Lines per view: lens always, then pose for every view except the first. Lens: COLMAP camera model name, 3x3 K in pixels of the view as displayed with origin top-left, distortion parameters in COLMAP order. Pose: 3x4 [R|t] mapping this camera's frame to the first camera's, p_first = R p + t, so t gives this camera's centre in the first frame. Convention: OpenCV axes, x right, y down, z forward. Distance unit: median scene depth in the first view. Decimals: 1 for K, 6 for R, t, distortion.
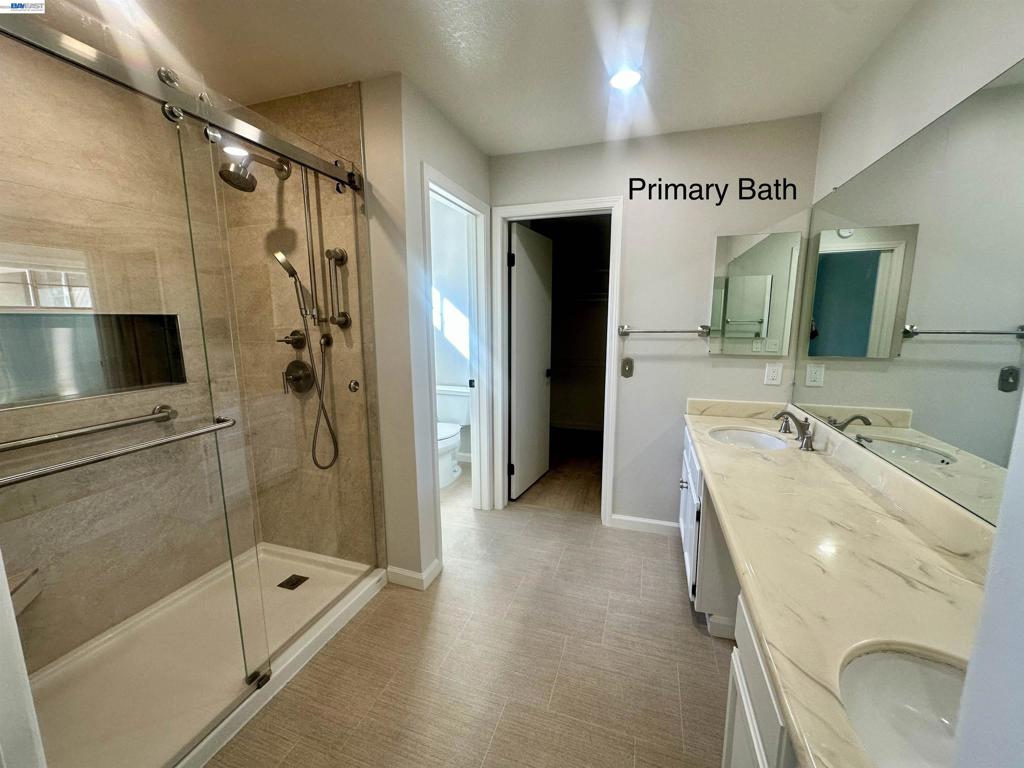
lens RADIAL K [[407.5, 0, 510.6], [0, 407.5, 384.1], [0, 0, 1]] dist [-0.004471, 0.000656]
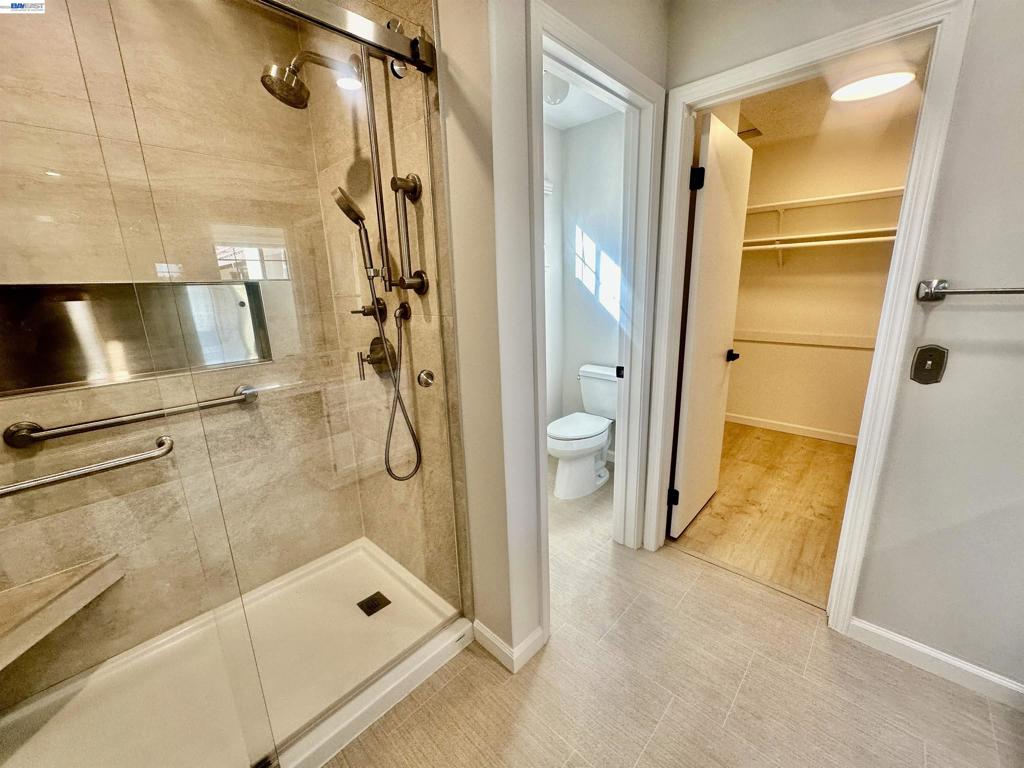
lens RADIAL K [[407.5, 0, 511.5], [0, 407.5, 384.4], [0, 0, 1]] dist [-0.004471, 0.000656]
pose [[0.907318, 0.076411, -0.413442, 0.034920], [-0.039732, 0.994529, 0.096611, -0.055855], [0.418563, -0.071230, 0.905390, 0.413127]]
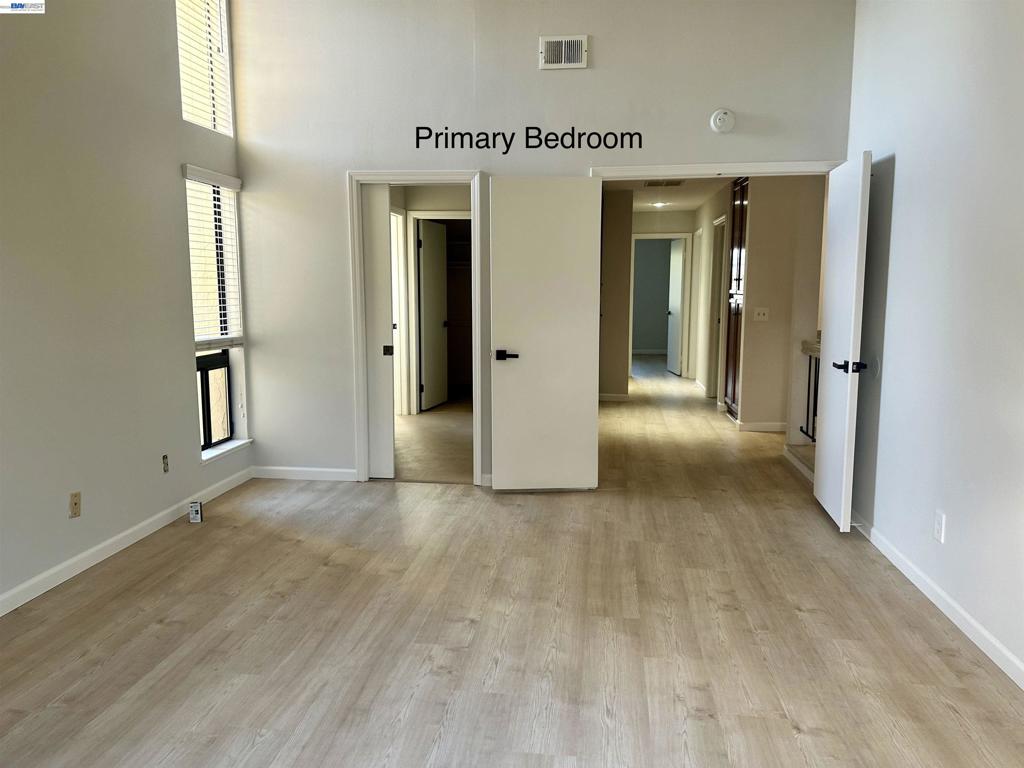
lens RADIAL K [[707.8, 0, 518.1], [0, 707.8, 380.7], [0, 0, 1]] dist [0.001109, -0.001407]
pose [[0.979999, -0.027782, 0.197051, -0.227391], [0.032573, 0.999246, -0.021114, 0.372029], [-0.196316, 0.027111, 0.980166, -2.207748]]
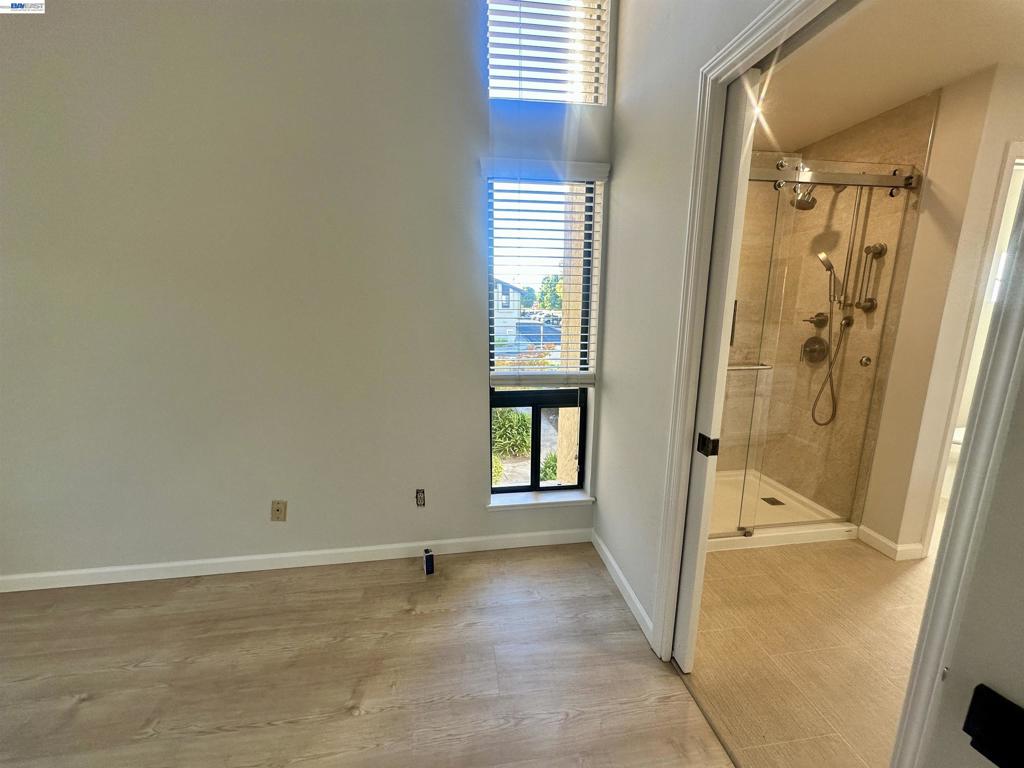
lens RADIAL K [[407.5, 0, 509.3], [0, 407.5, 384.3], [0, 0, 1]] dist [-0.004471, 0.000656]
pose [[0.450252, 0.180282, -0.874512, 0.185114], [-0.144087, 0.981239, 0.128099, 0.065583], [0.881199, 0.068329, 0.467781, -0.438746]]
